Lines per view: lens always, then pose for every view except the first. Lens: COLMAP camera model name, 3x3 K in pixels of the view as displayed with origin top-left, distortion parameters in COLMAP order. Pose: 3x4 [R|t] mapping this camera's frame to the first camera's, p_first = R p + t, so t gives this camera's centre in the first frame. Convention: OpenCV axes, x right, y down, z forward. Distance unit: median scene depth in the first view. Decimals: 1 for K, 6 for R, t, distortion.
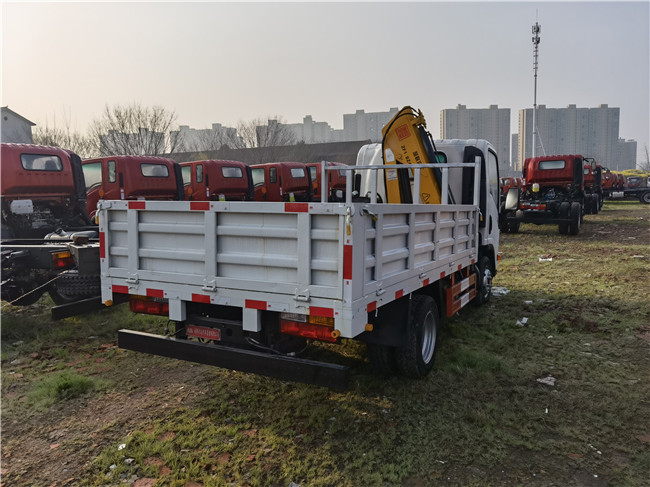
lens RADIAL K [[507.6, 0, 317.3], [0, 507.6, 242.6], [0, 0, 1]] dist [0.013460, 0.006386]
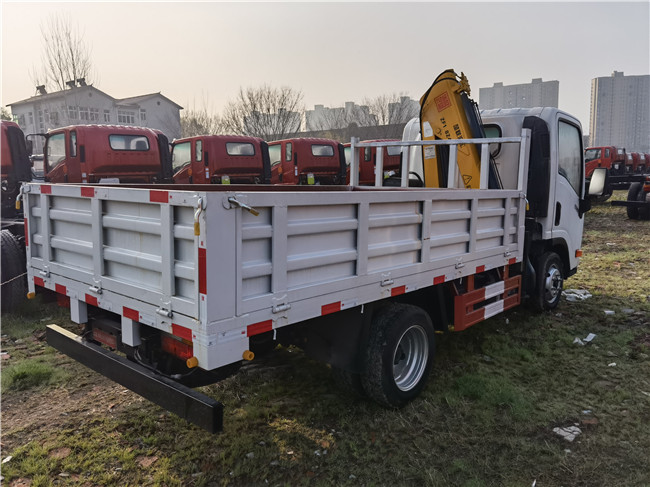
lens RADIAL K [[507.6, 0, 317.3], [0, 507.6, 242.6], [0, 0, 1]] dist [0.013460, 0.006386]
pose [[0.971469, 0.036187, -0.234388, 0.257466], [-0.026306, 0.998634, 0.045148, -0.026804], [0.235702, -0.037694, 0.971094, 0.201533]]
